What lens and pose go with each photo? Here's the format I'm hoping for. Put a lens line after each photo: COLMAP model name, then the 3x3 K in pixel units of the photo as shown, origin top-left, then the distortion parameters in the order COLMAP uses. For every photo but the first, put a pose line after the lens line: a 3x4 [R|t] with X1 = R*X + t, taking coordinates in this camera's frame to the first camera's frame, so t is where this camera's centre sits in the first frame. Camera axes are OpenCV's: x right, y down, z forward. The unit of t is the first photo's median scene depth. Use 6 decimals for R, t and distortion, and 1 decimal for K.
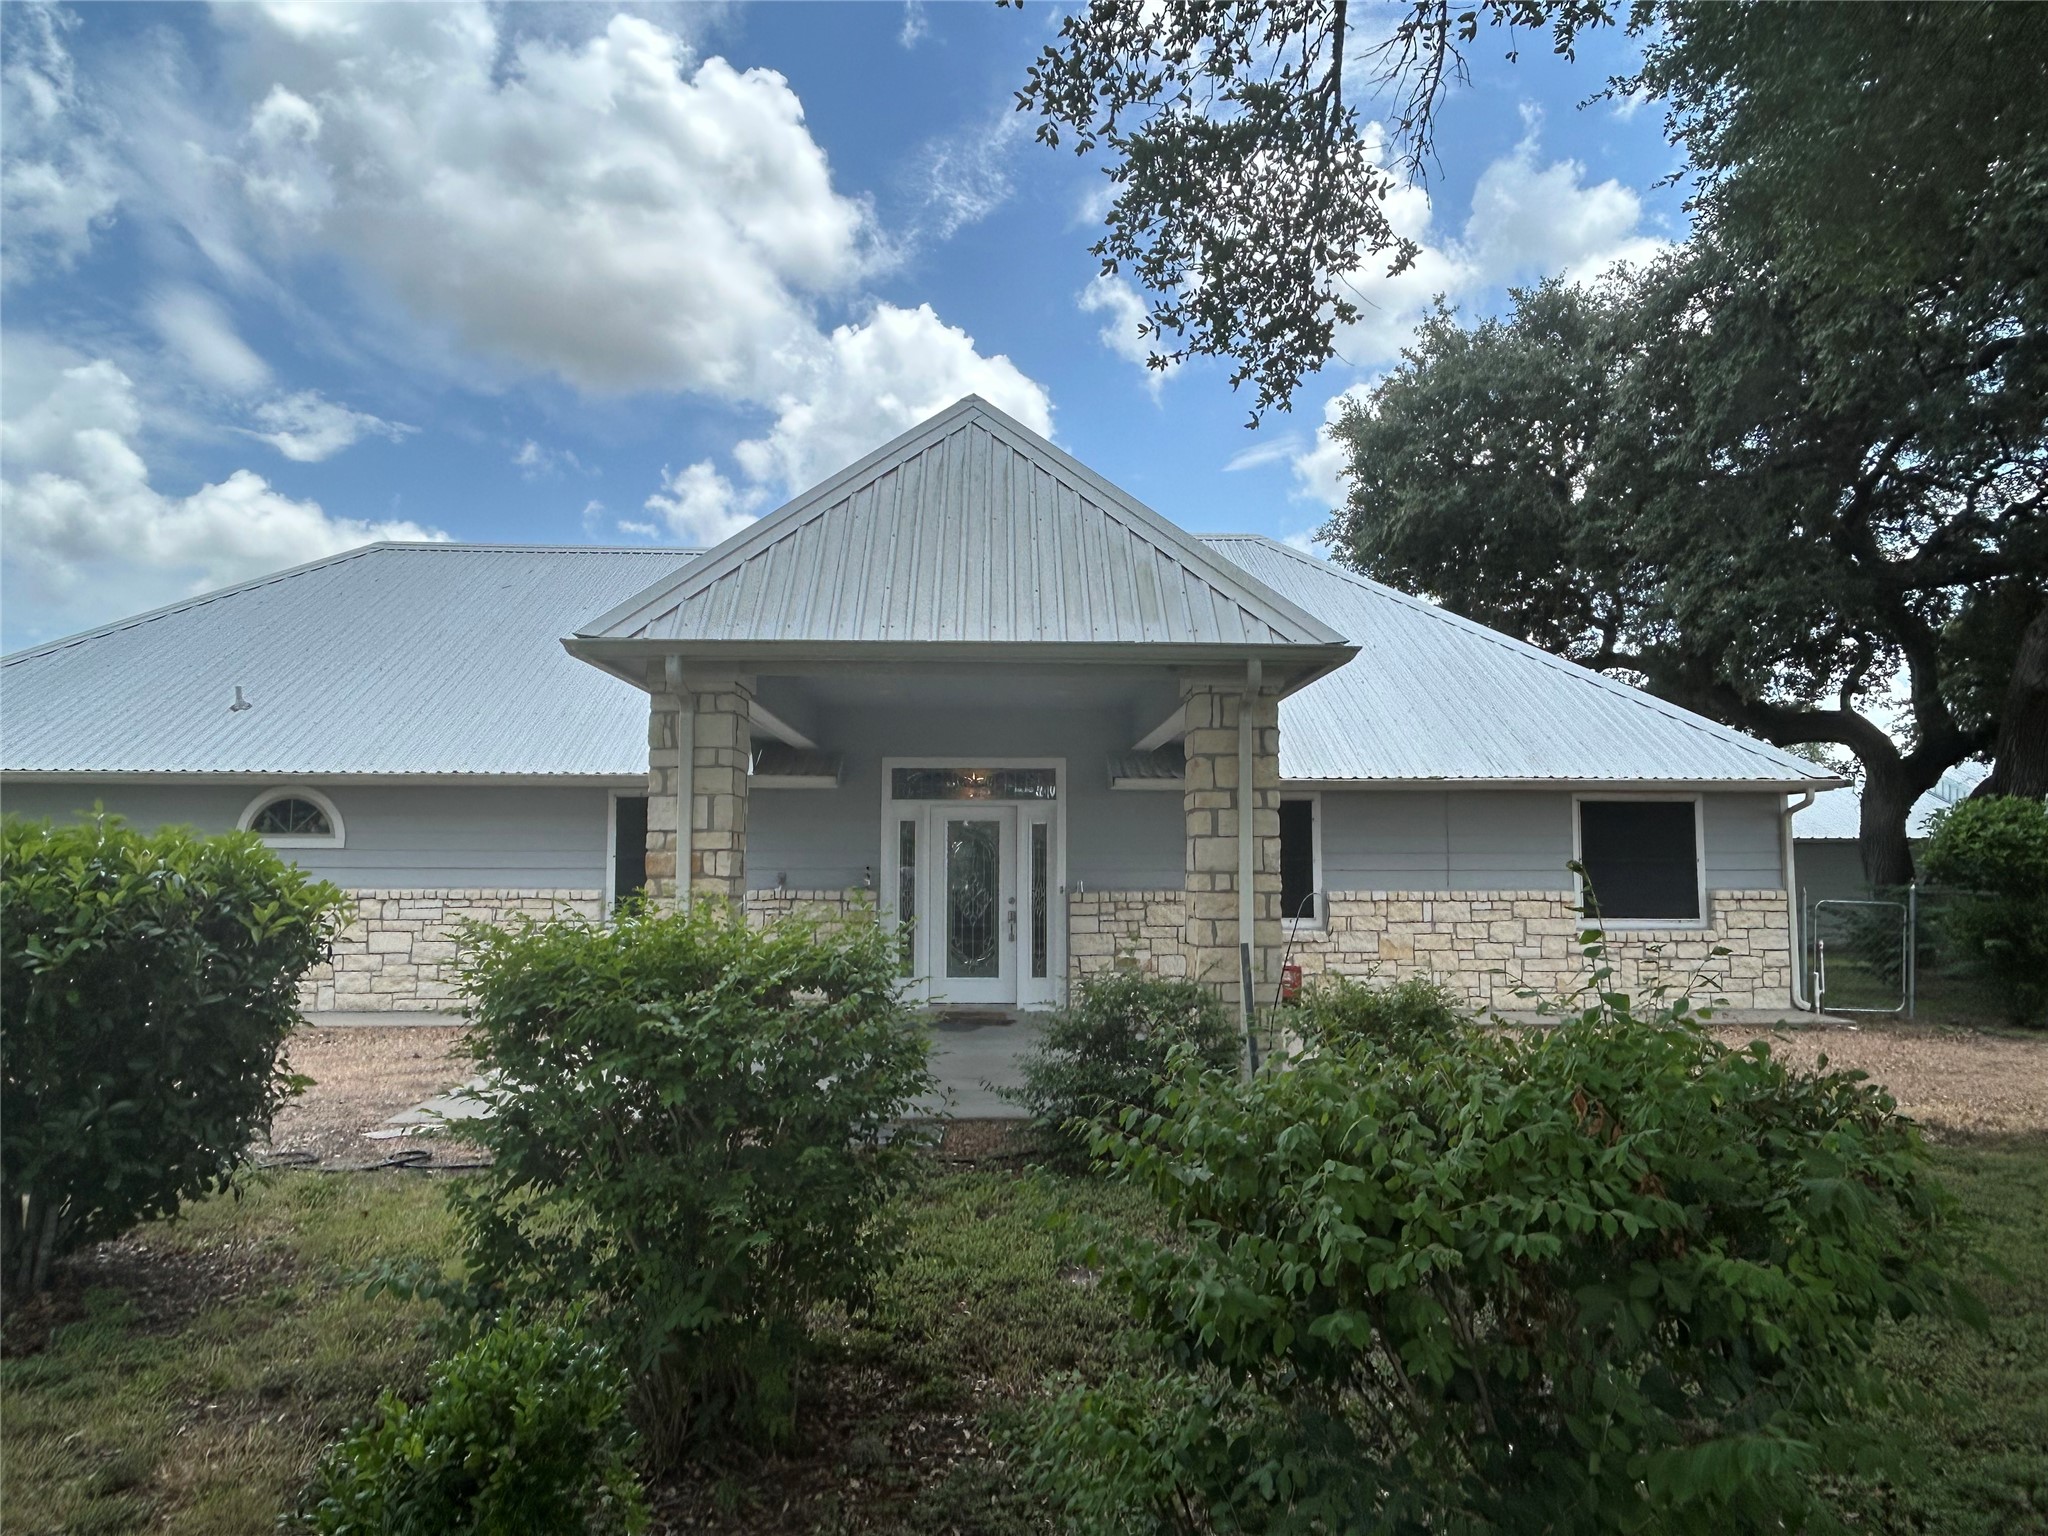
lens RADIAL K [[1308.2, 0, 1024.0], [0, 1308.2, 768.0], [0, 0, 1]] dist [-0.060263, -0.000493]
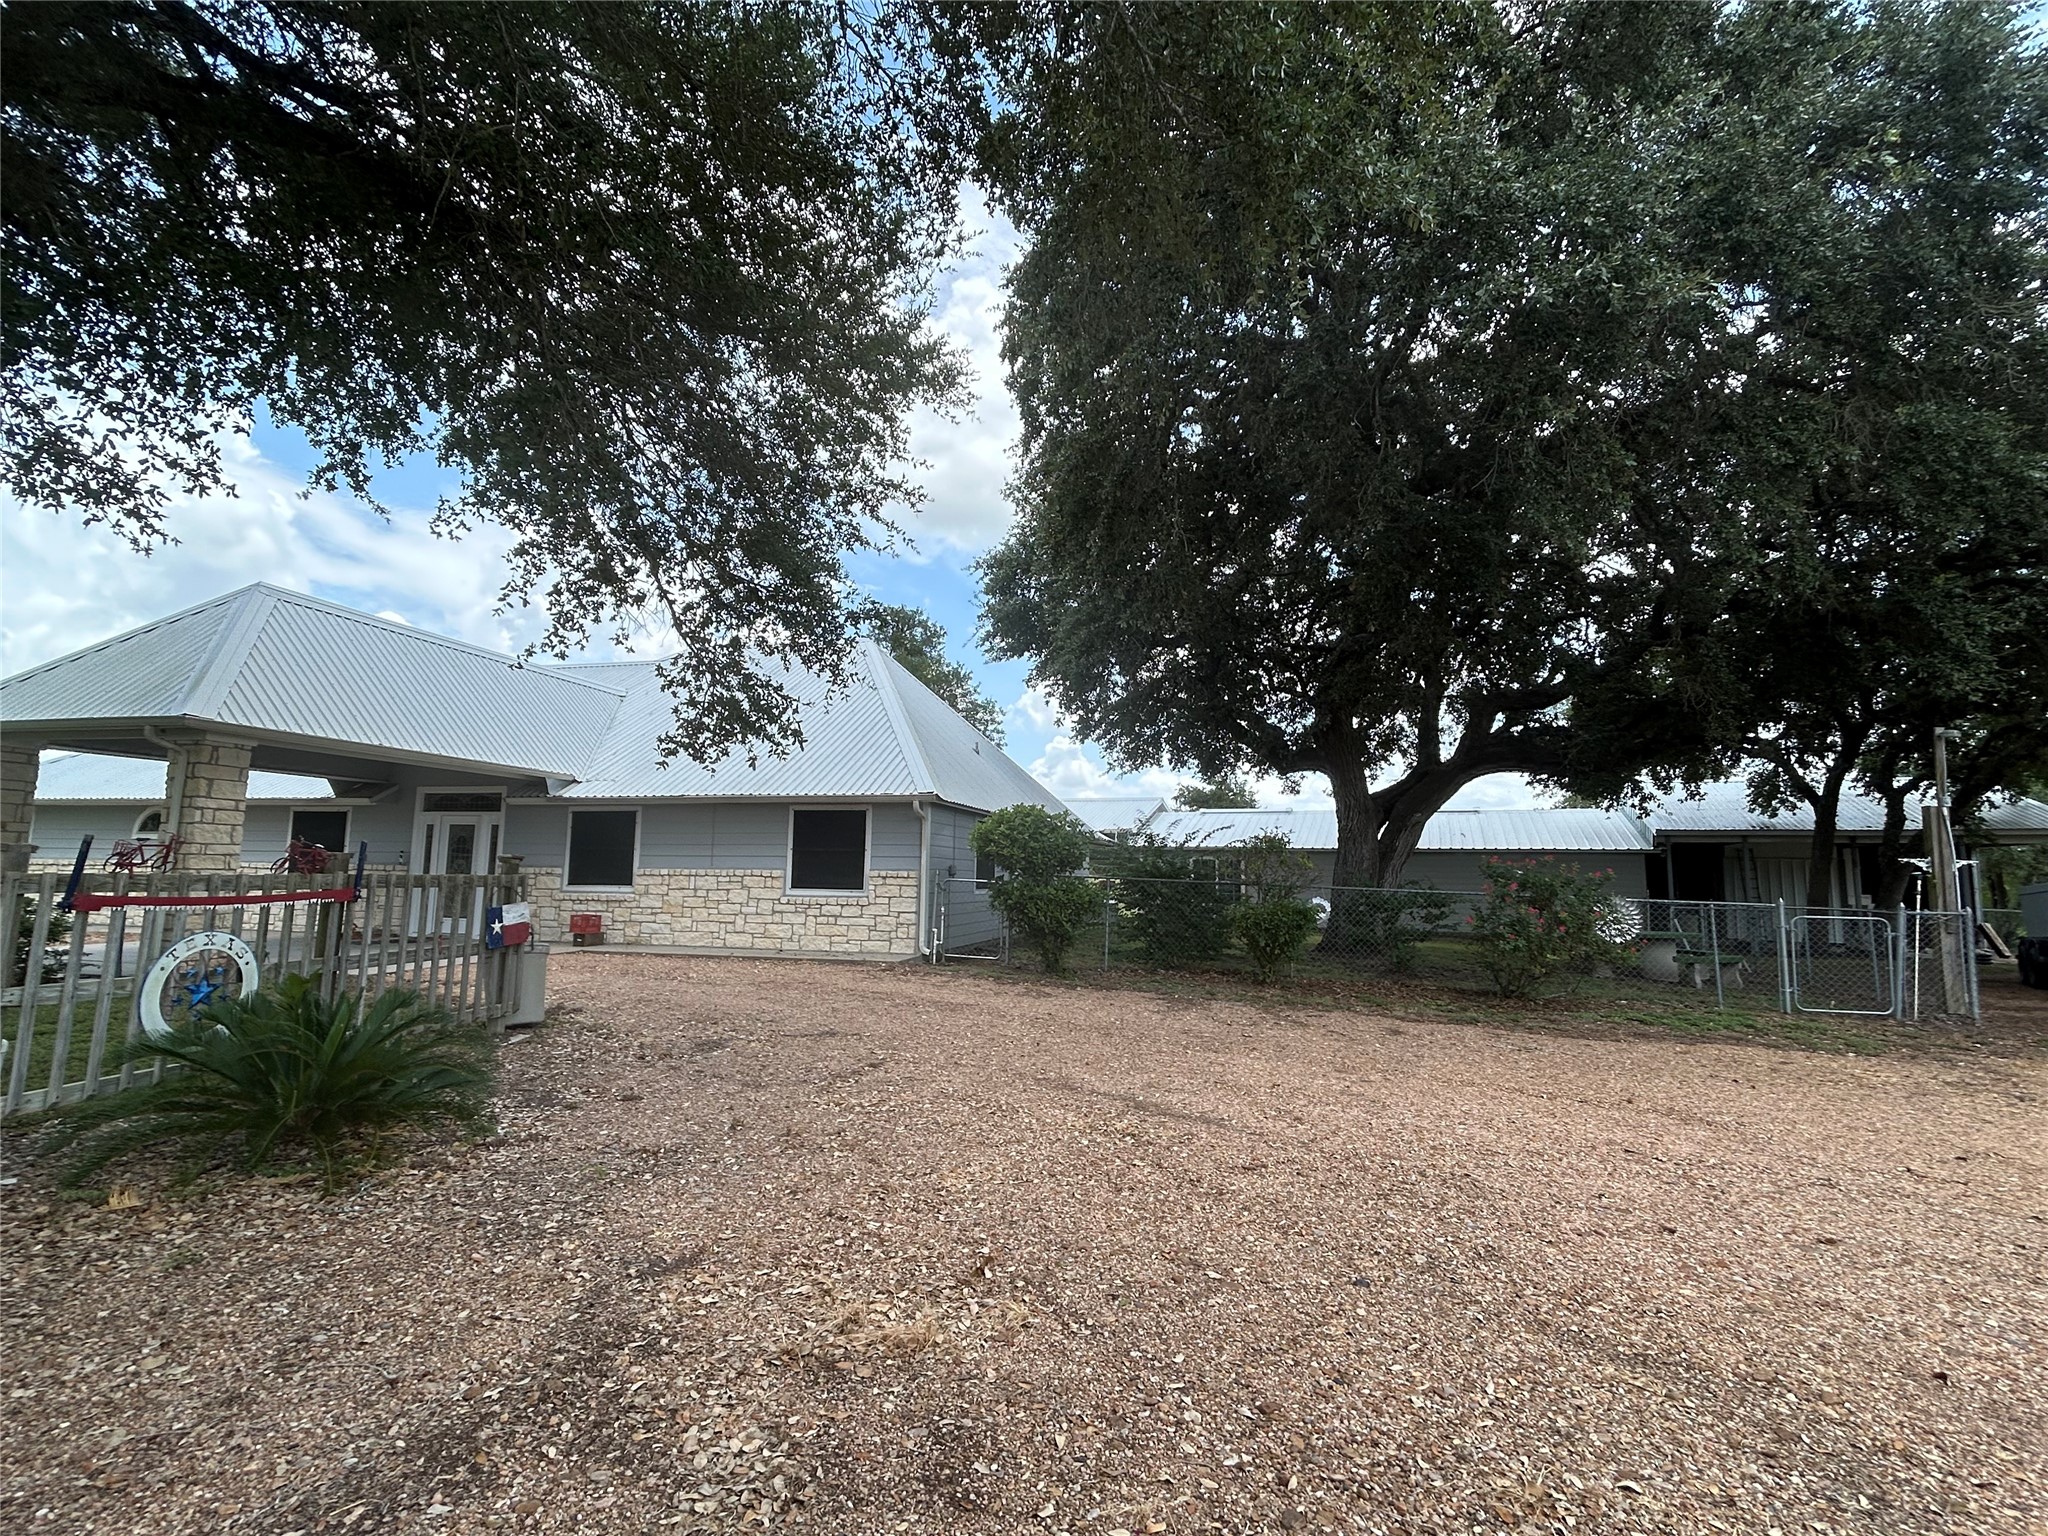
lens RADIAL K [[944.1, 0, 1024.0], [0, 944.1, 768.0], [0, 0, 1]] dist [0.000050, -0.000949]
pose [[0.976118, -0.017415, -0.216544, 0.941797], [0.012946, 0.999673, -0.022037, 0.004451], [0.216857, 0.018707, 0.976024, -0.011453]]
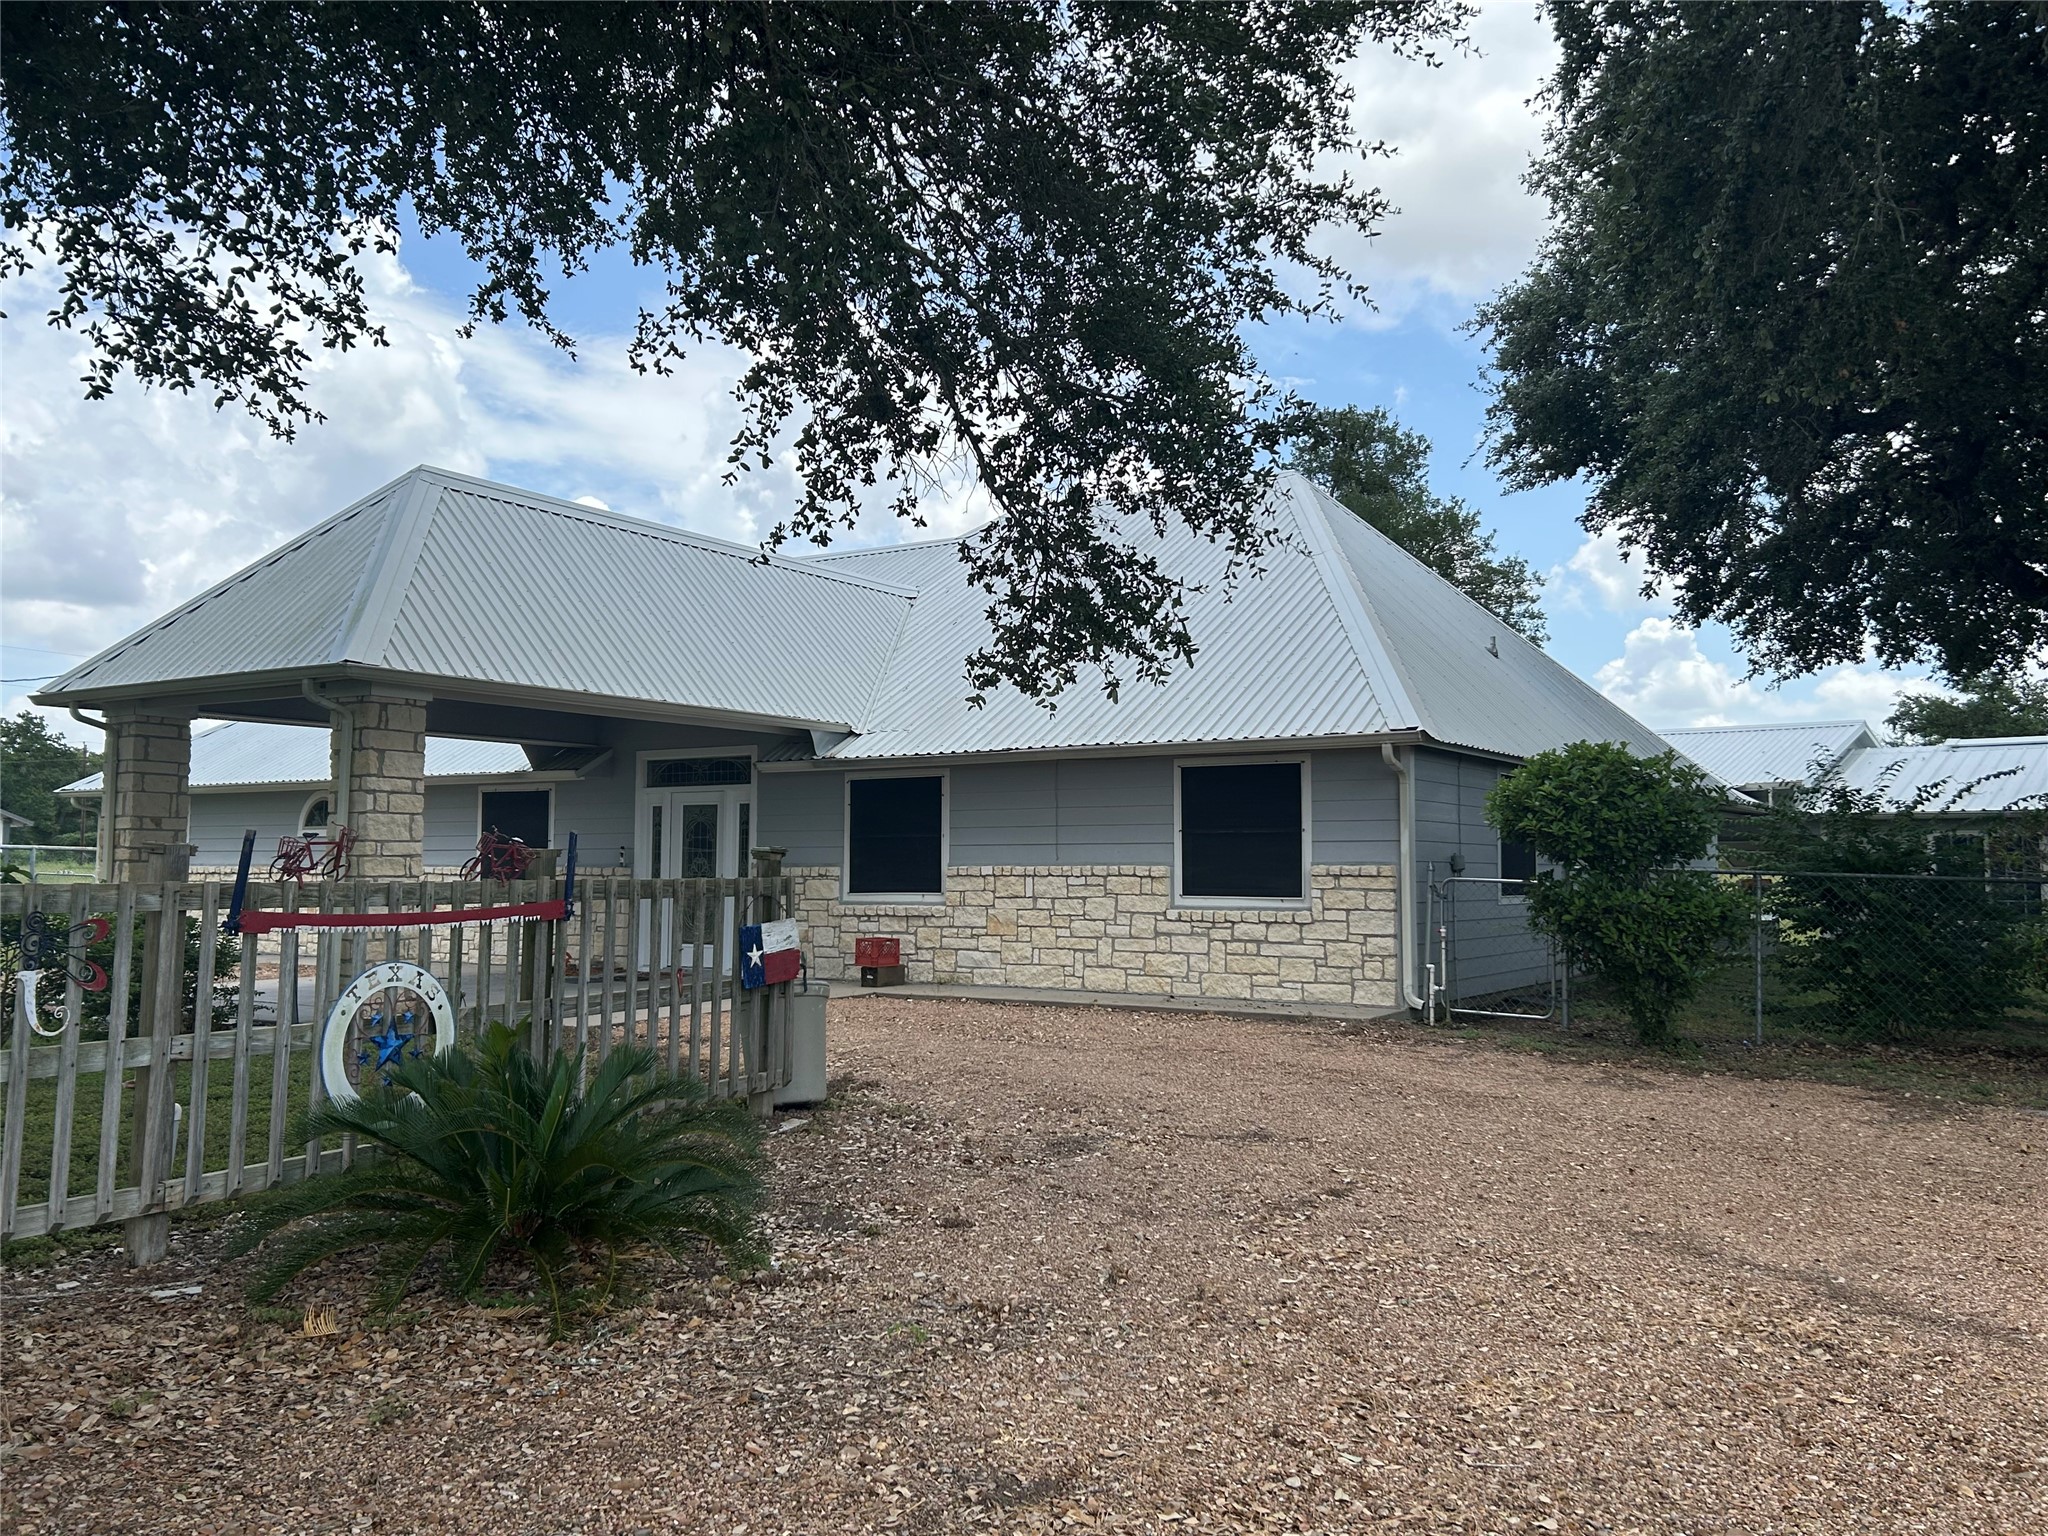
lens RADIAL K [[1574.5, 0, 1024.0], [0, 1574.5, 768.0], [0, 0, 1]] dist [0.008817, 0.002074]
pose [[0.848293, -0.037860, -0.528172, 0.934155], [0.053204, 0.998487, 0.013876, 0.005164], [0.526848, -0.039872, 0.849024, 0.001056]]
